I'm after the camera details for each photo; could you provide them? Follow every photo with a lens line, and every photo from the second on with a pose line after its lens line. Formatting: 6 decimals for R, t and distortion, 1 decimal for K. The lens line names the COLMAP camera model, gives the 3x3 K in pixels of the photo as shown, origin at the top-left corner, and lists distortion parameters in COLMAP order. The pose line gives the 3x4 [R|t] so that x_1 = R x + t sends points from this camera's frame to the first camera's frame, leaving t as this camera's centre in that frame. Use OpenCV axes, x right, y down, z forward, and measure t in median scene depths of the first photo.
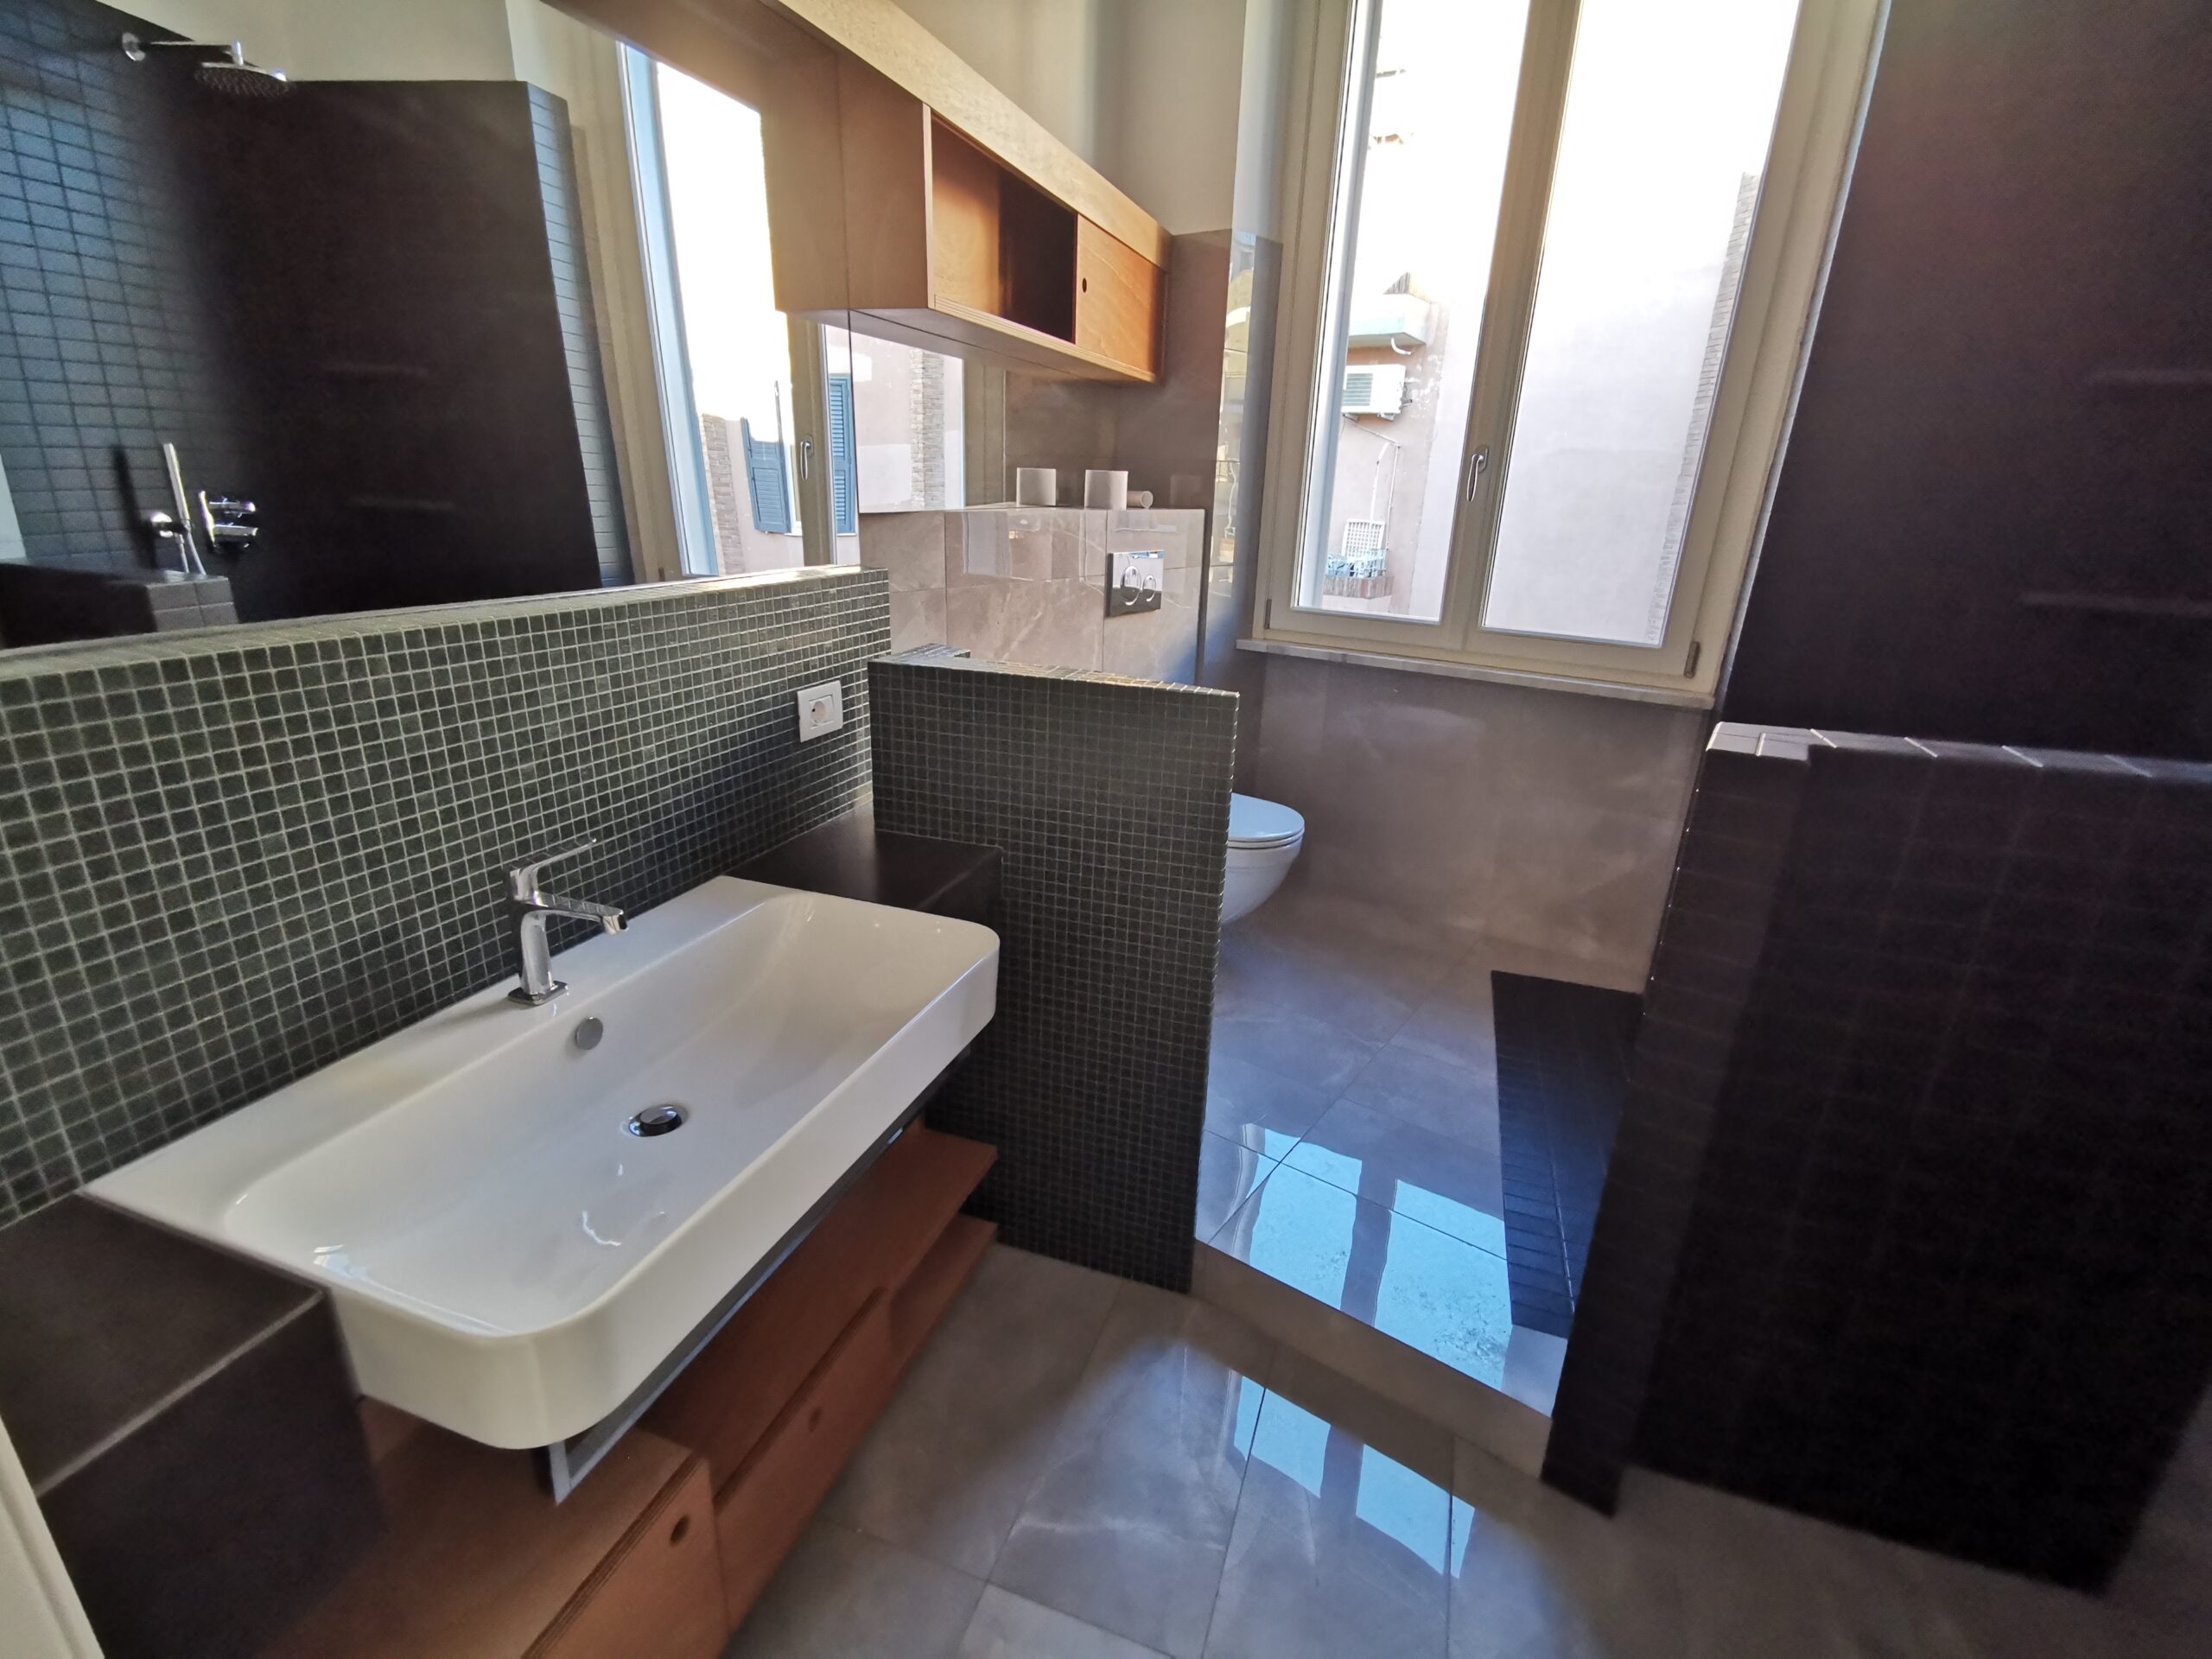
lens RADIAL K [[1021.0, 0, 1102.1], [0, 1021.0, 833.9], [0, 0, 1]] dist [0.033056, -0.013828]
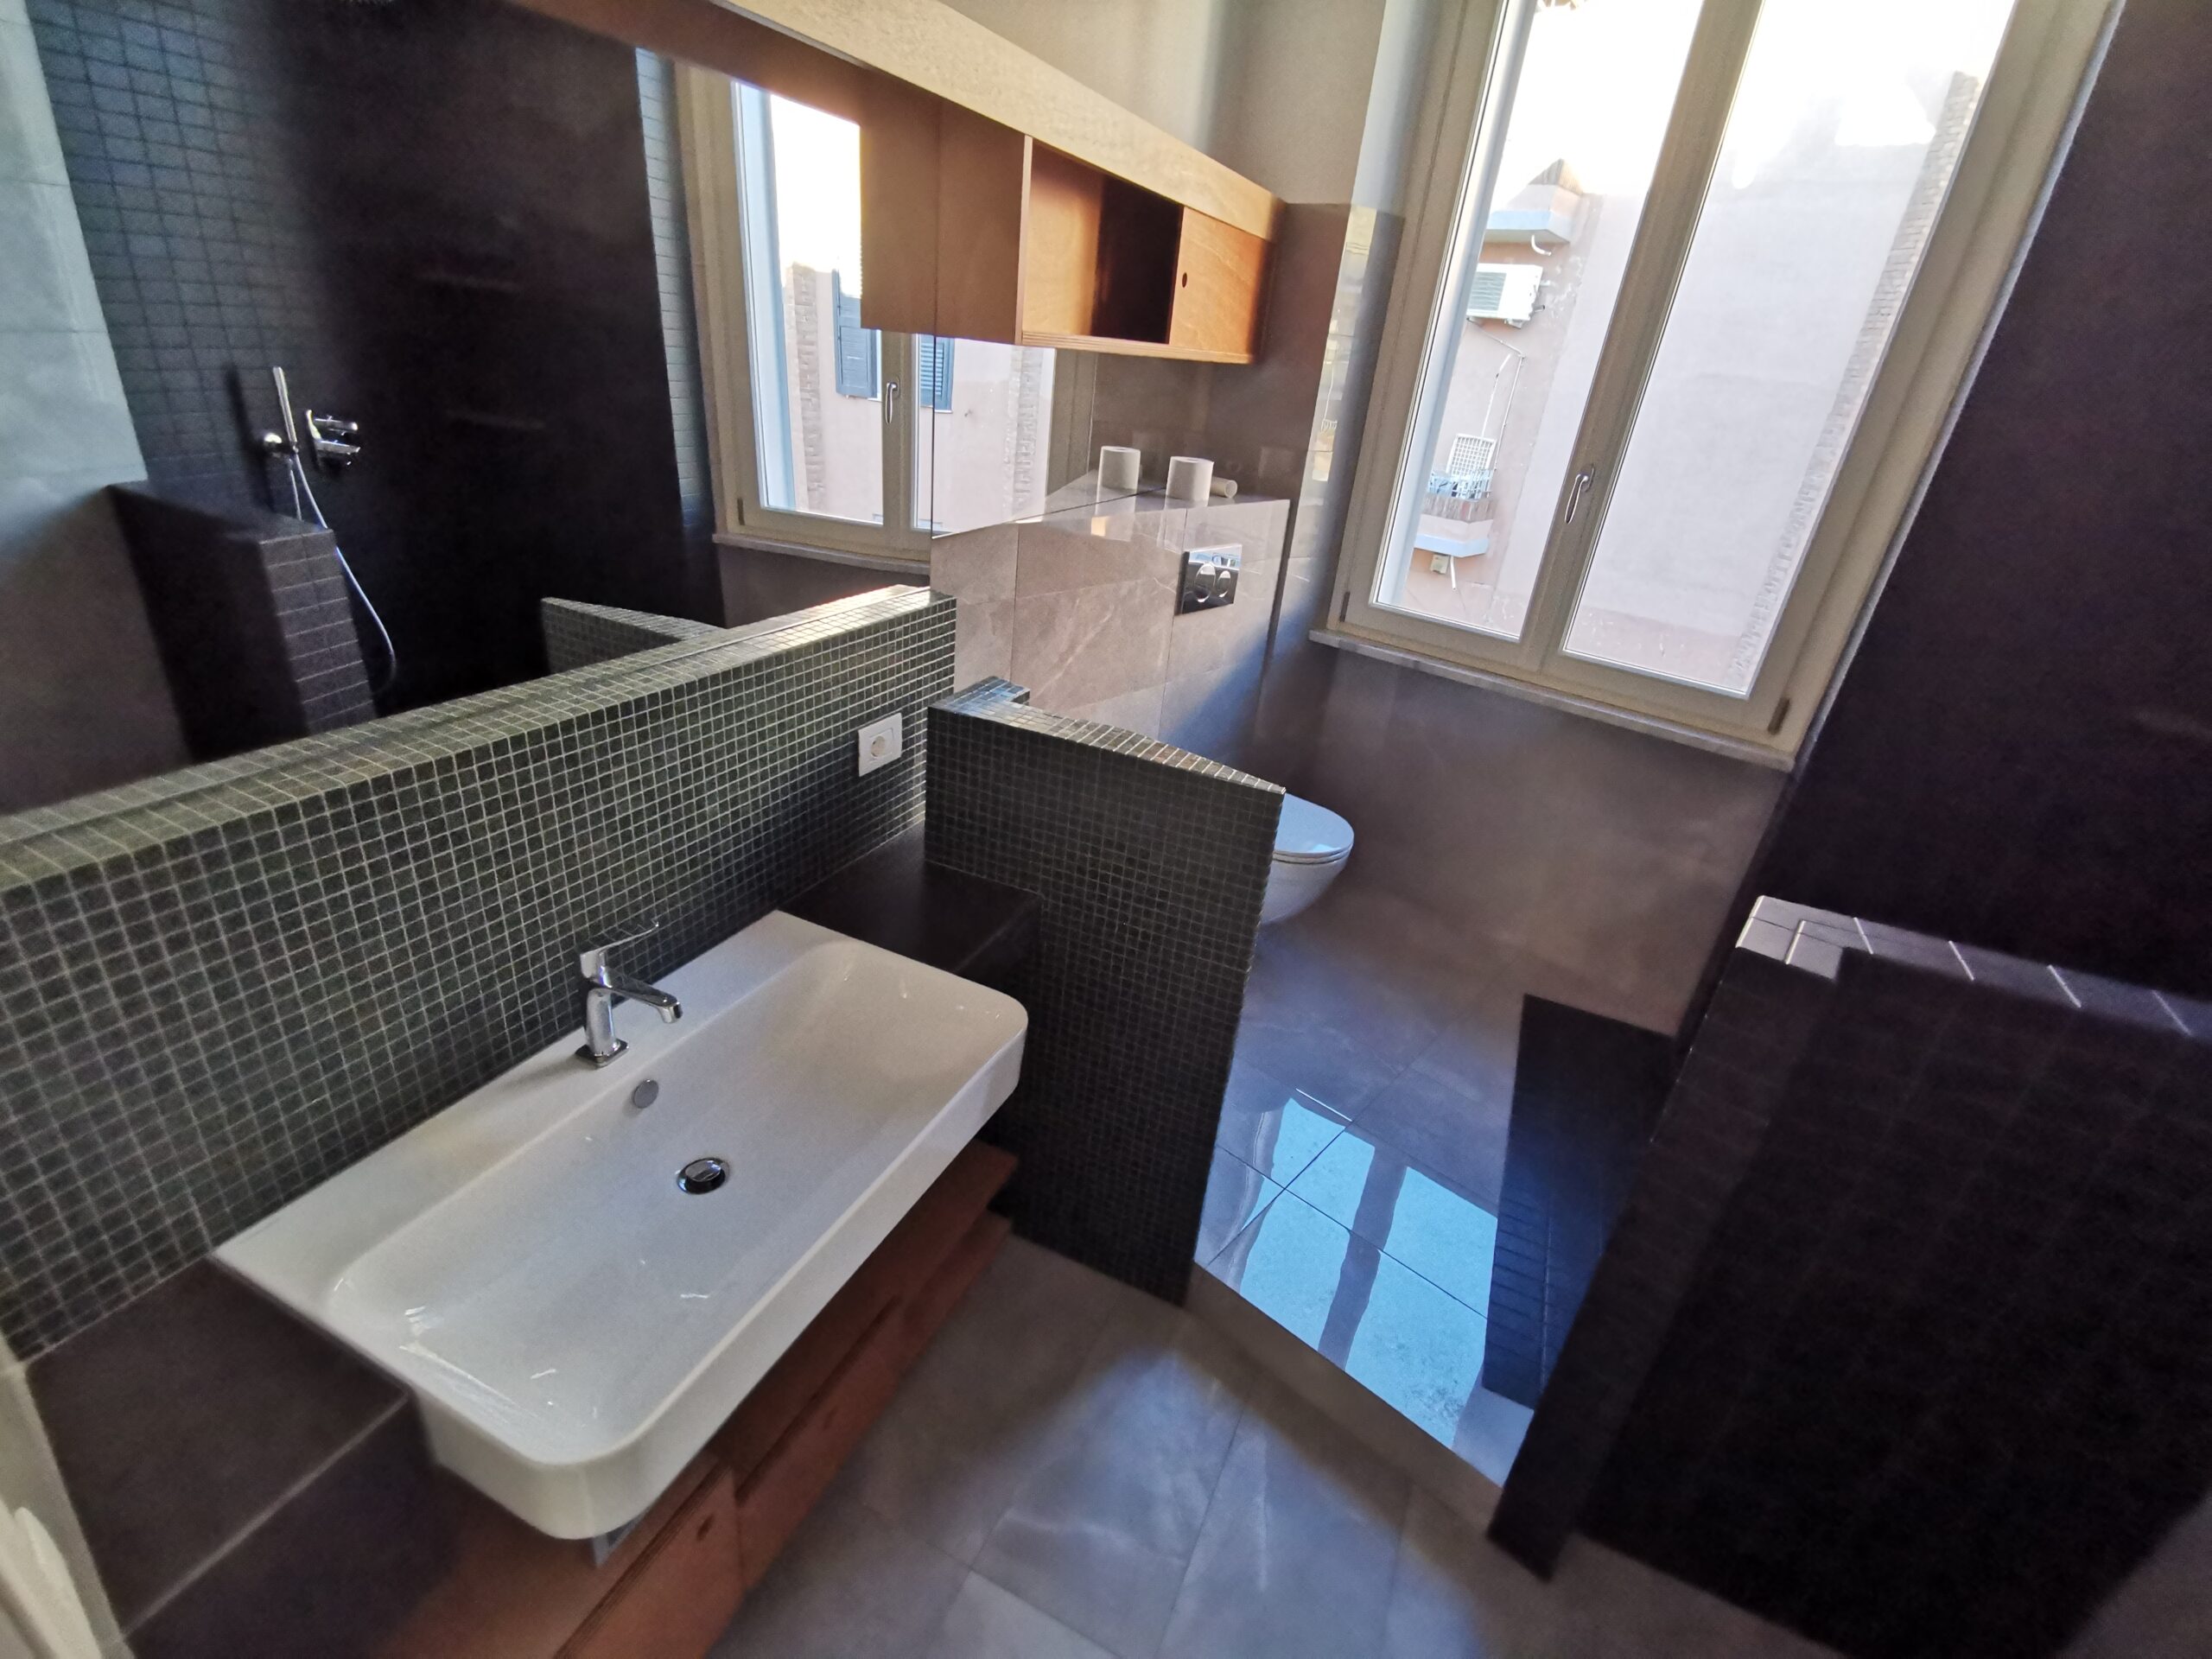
lens RADIAL K [[1021.0, 0, 1102.1], [0, 1021.0, 833.9], [0, 0, 1]] dist [0.033056, -0.013828]
pose [[0.993785, 0.096847, -0.054884, 0.011211], [-0.089801, 0.988842, 0.118862, -0.161596], [0.065783, -0.113195, 0.991393, -0.014391]]
